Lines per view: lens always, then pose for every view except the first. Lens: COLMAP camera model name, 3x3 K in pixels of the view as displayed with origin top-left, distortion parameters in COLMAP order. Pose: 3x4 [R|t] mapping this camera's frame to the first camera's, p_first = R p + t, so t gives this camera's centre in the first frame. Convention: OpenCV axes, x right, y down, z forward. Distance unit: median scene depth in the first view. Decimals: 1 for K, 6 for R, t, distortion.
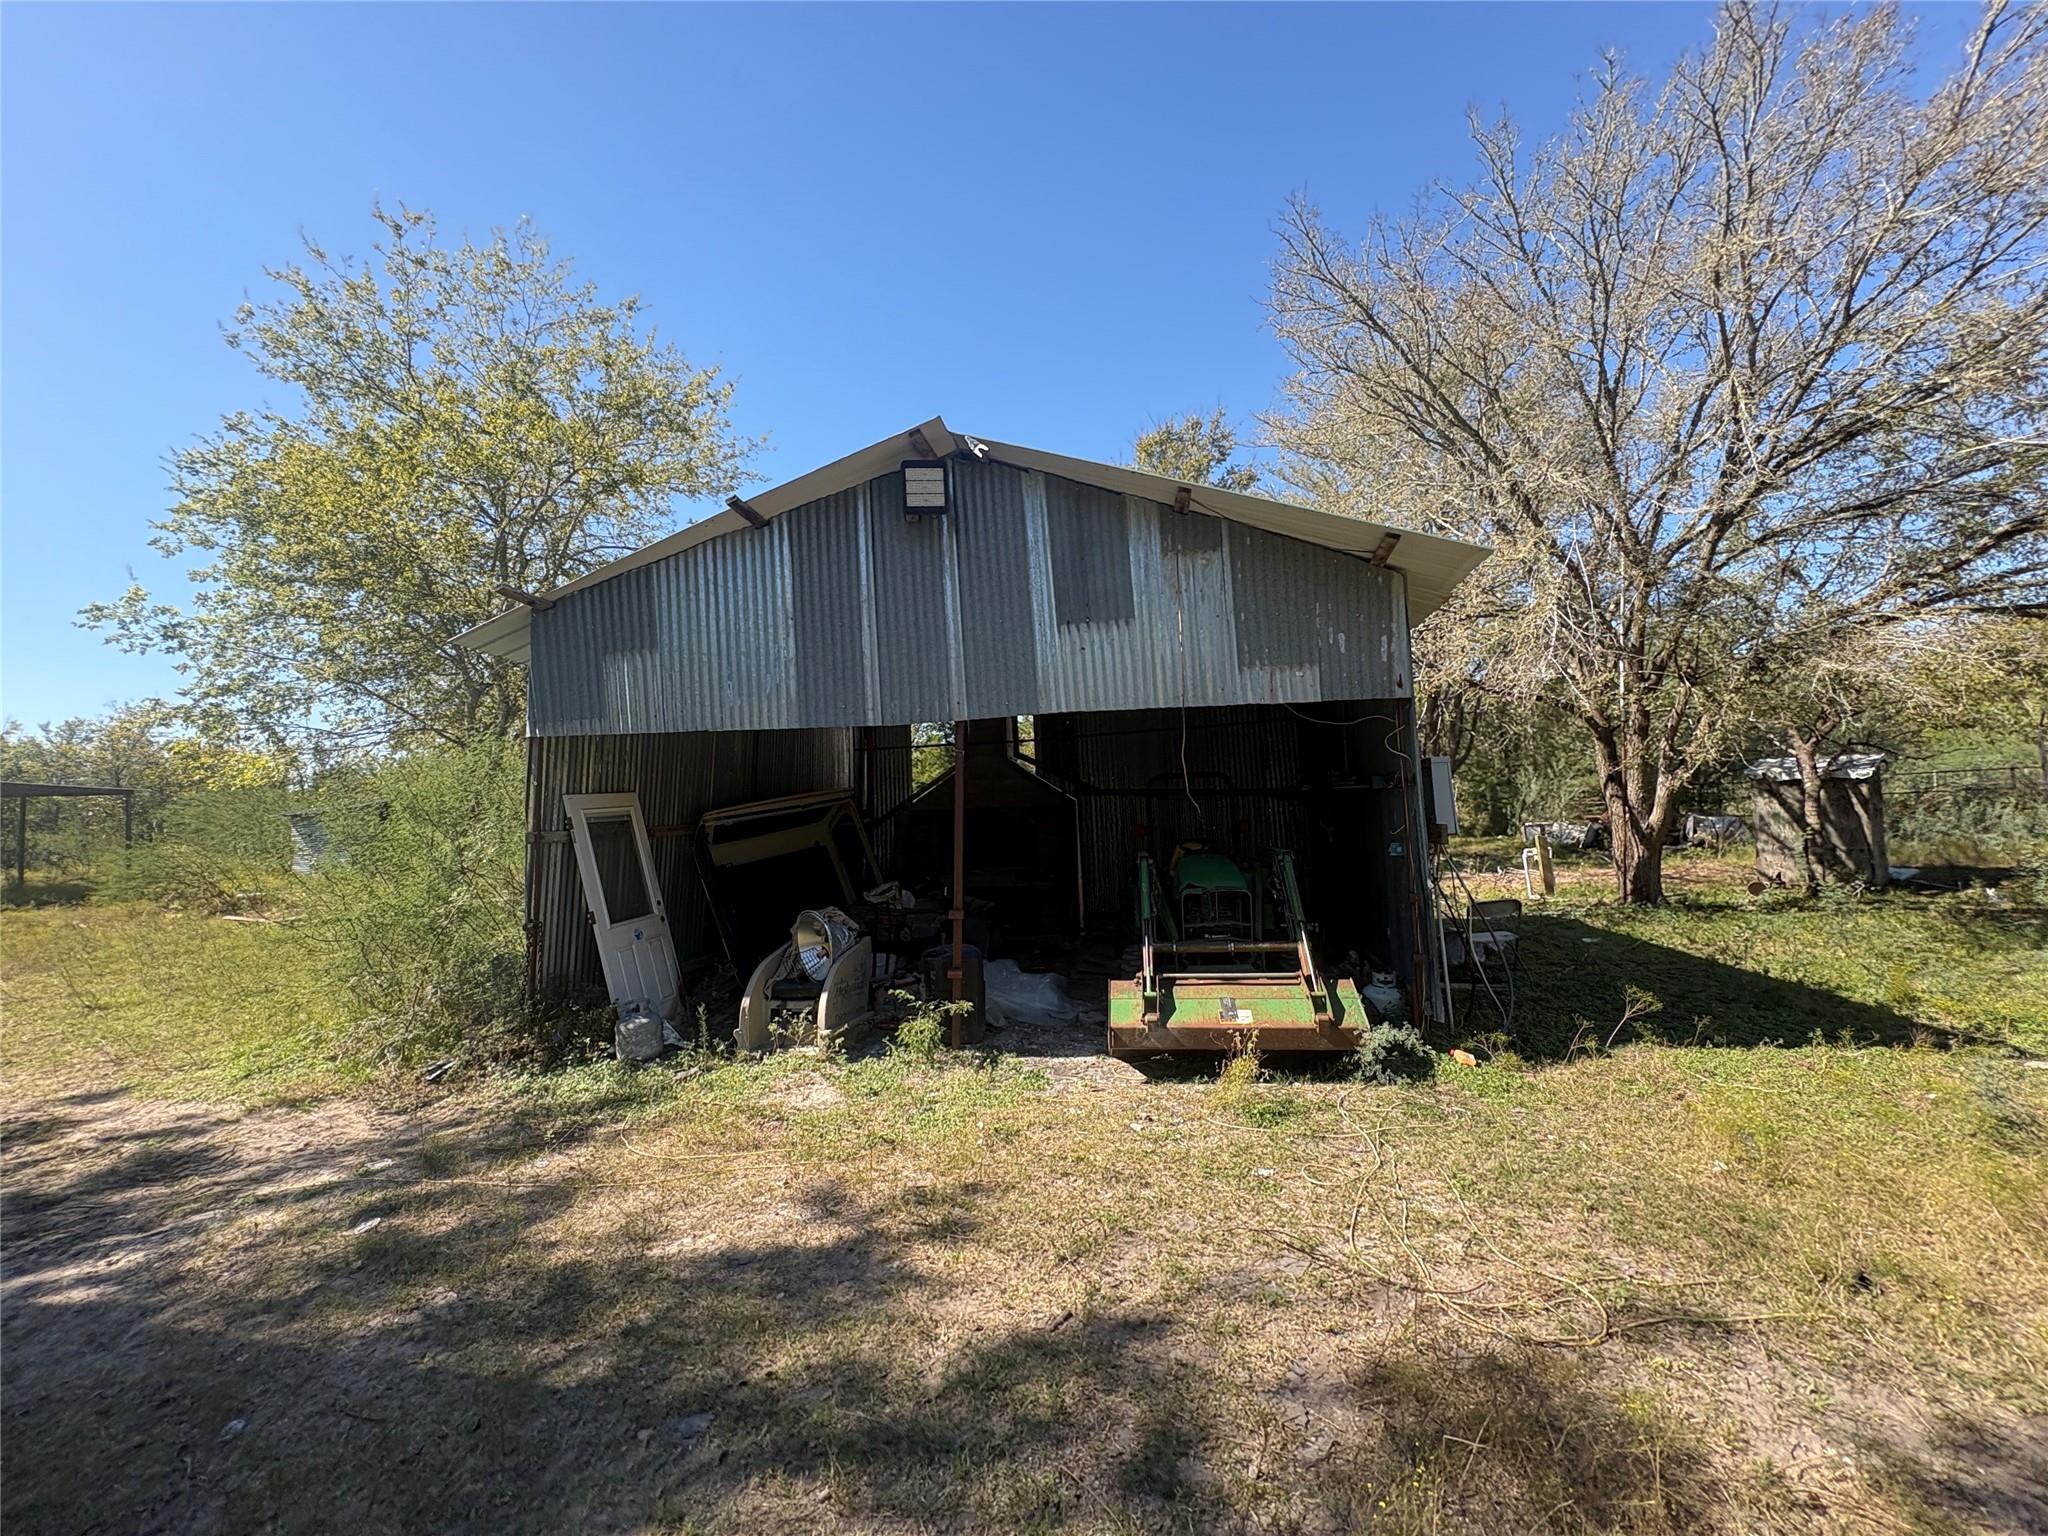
lens RADIAL K [[816.4, 0, 1021.7], [0, 816.4, 770.1], [0, 0, 1]] dist [-0.000075, 0.000012]
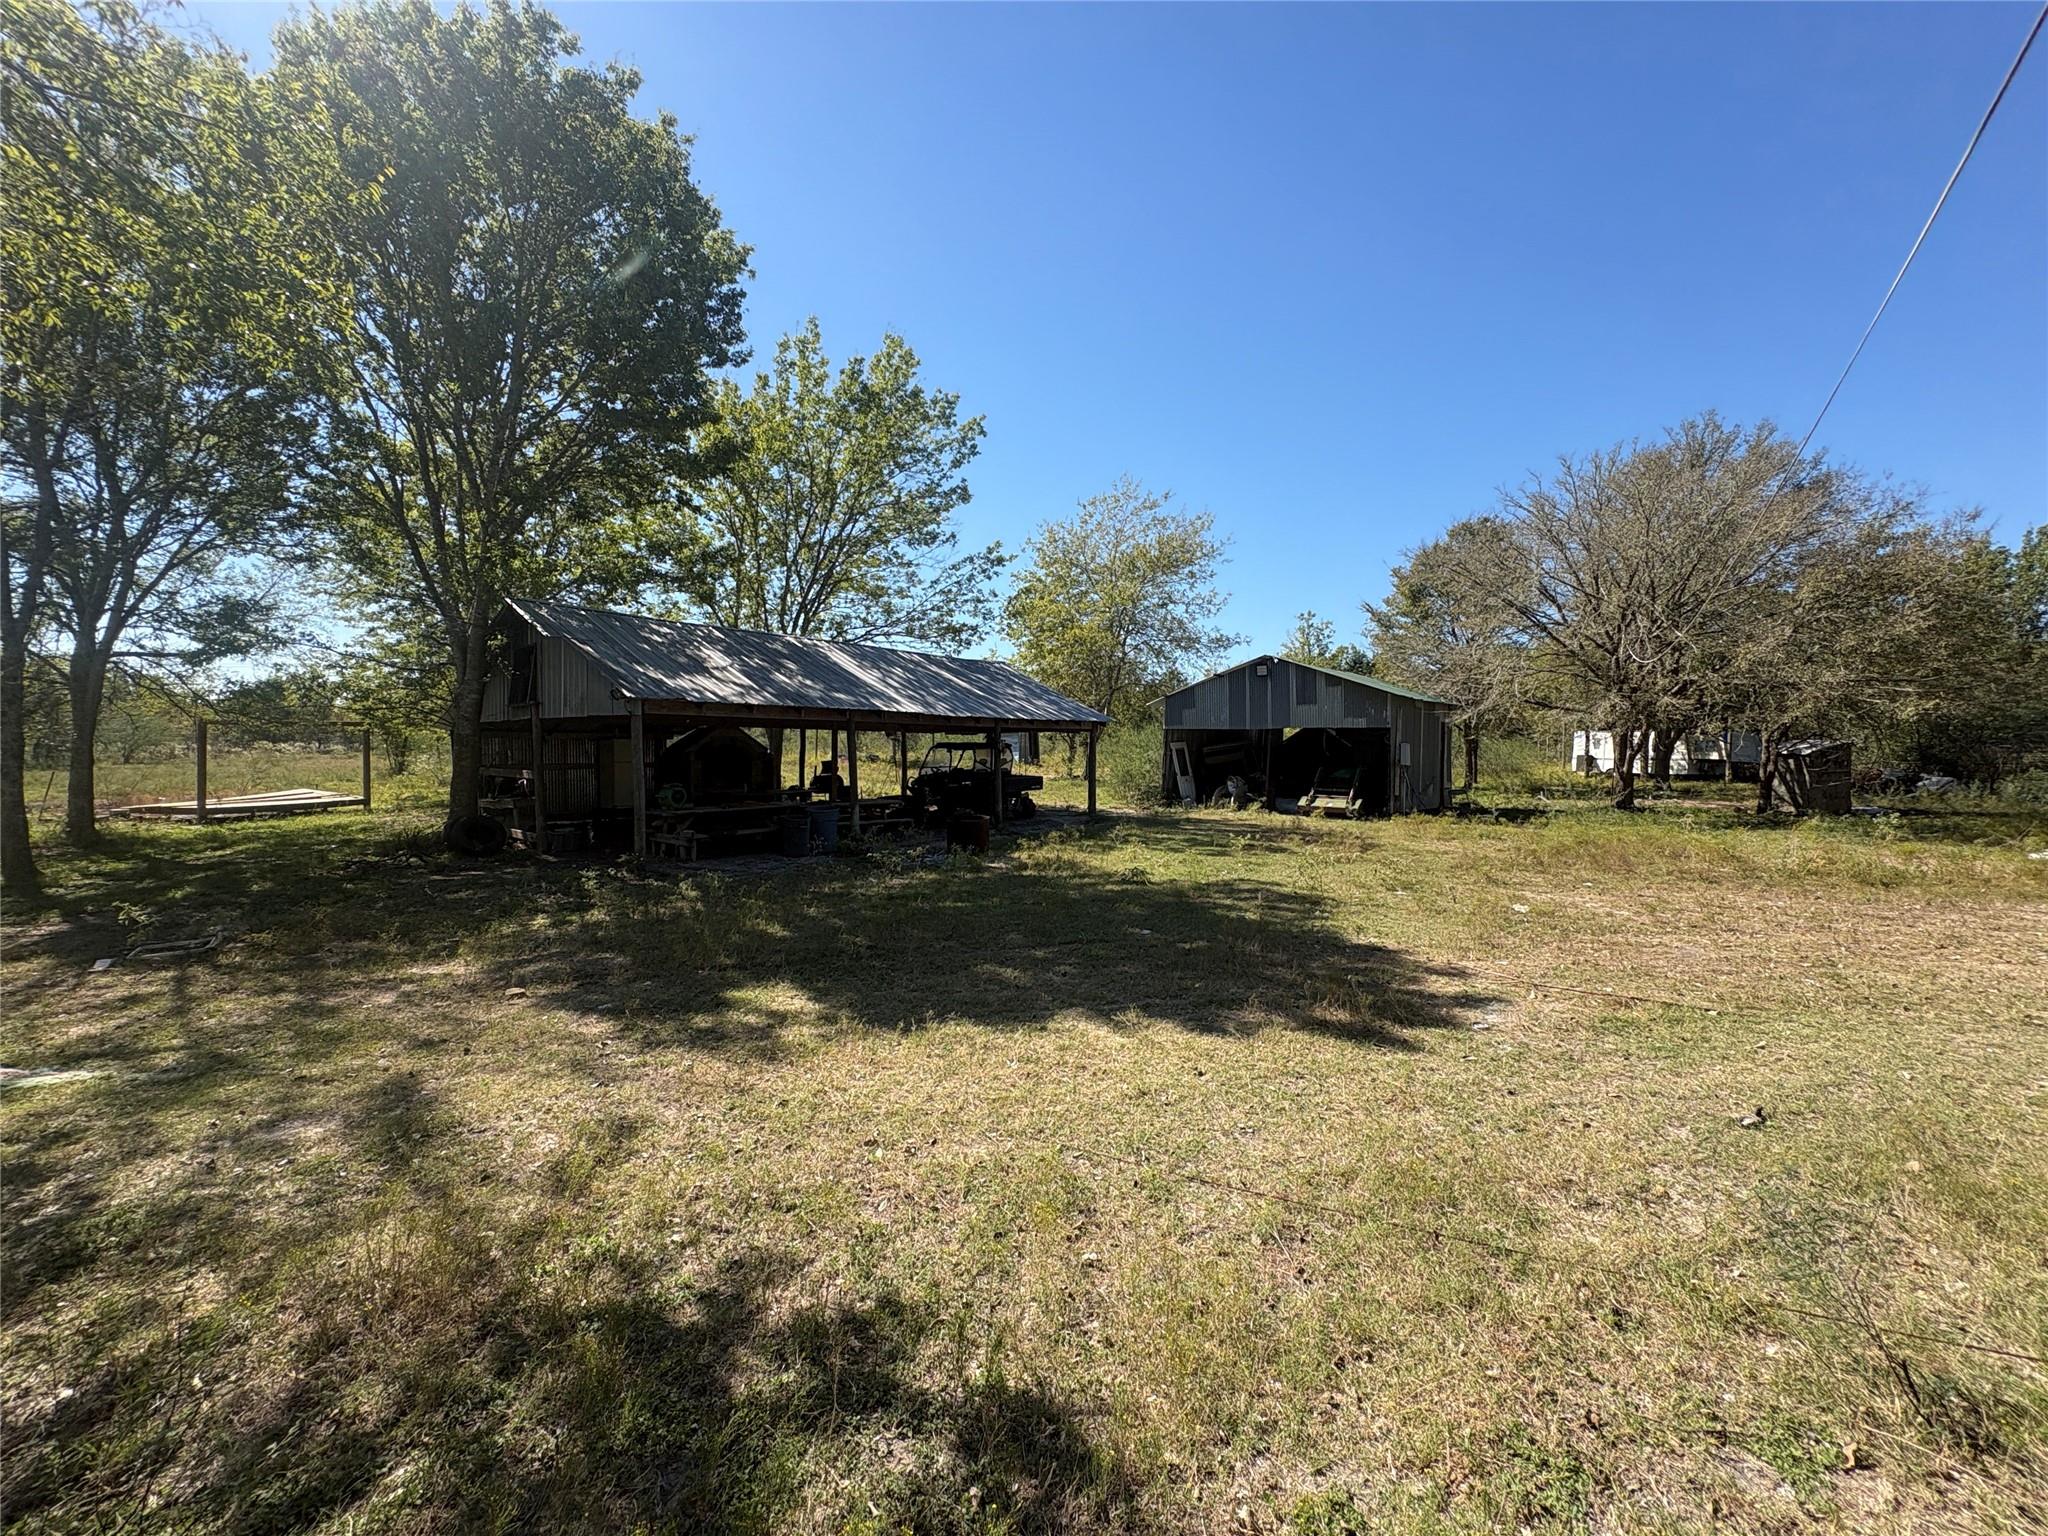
lens RADIAL K [[816.4, 0, 1021.7], [0, 816.4, 770.1], [0, 0, 1]] dist [-0.000075, 0.000012]
pose [[0.849492, 0.061272, -0.524032, 0.967827], [-0.009748, 0.994887, 0.100523, -0.244169], [0.527512, -0.080285, 0.845746, -2.918357]]
